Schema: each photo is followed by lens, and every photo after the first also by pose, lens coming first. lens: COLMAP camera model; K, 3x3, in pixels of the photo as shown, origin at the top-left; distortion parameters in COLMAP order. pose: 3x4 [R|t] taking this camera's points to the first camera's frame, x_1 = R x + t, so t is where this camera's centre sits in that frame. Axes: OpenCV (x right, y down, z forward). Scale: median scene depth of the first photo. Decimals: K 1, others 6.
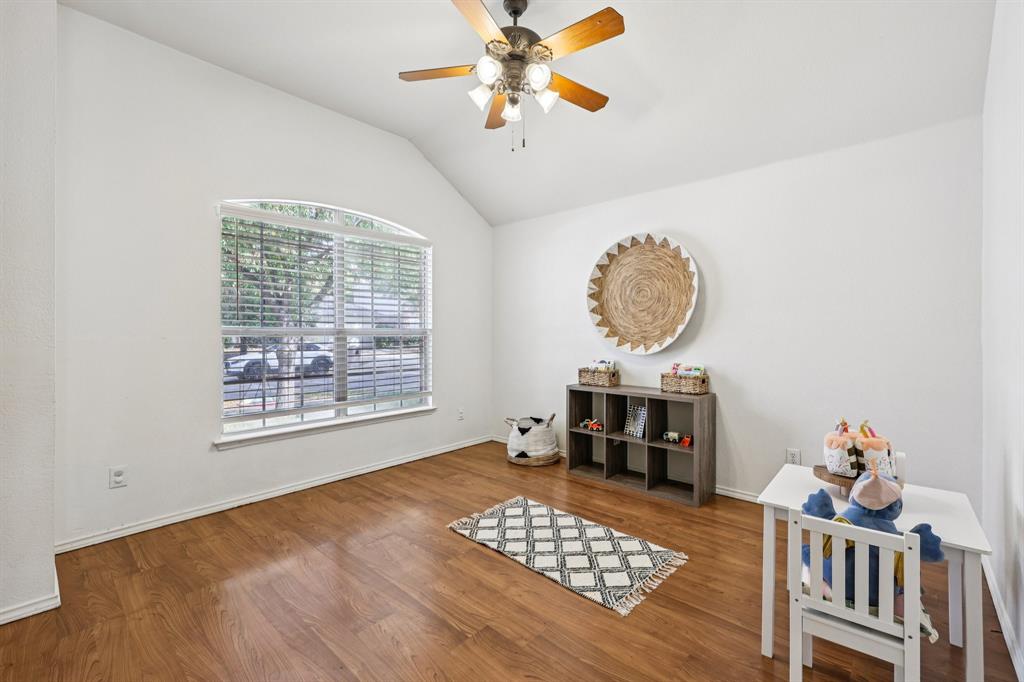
lens RADIAL K [[435.7, 0, 512.2], [0, 435.7, 333.3], [0, 0, 1]] dist [0.000075, 0.000239]
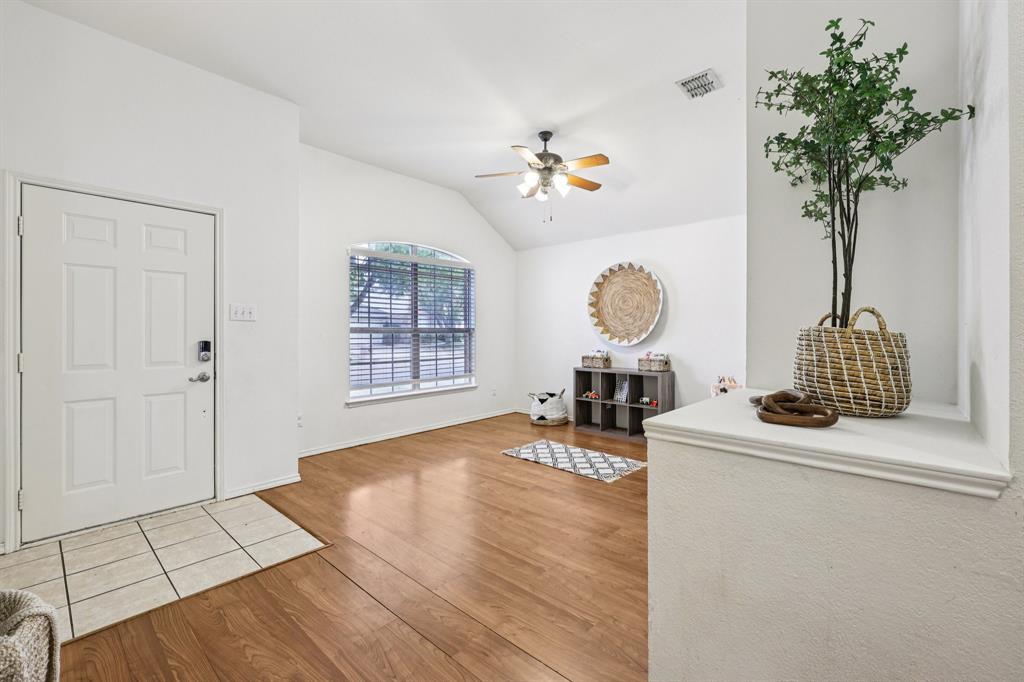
lens RADIAL K [[435.7, 0, 512.7], [0, 435.7, 331.4], [0, 0, 1]] dist [0.000075, 0.000239]
pose [[0.999988, -0.001387, 0.004675, -0.093093], [0.001390, 0.999999, -0.000473, 0.001226], [-0.004674, 0.000479, 0.999989, -0.489547]]
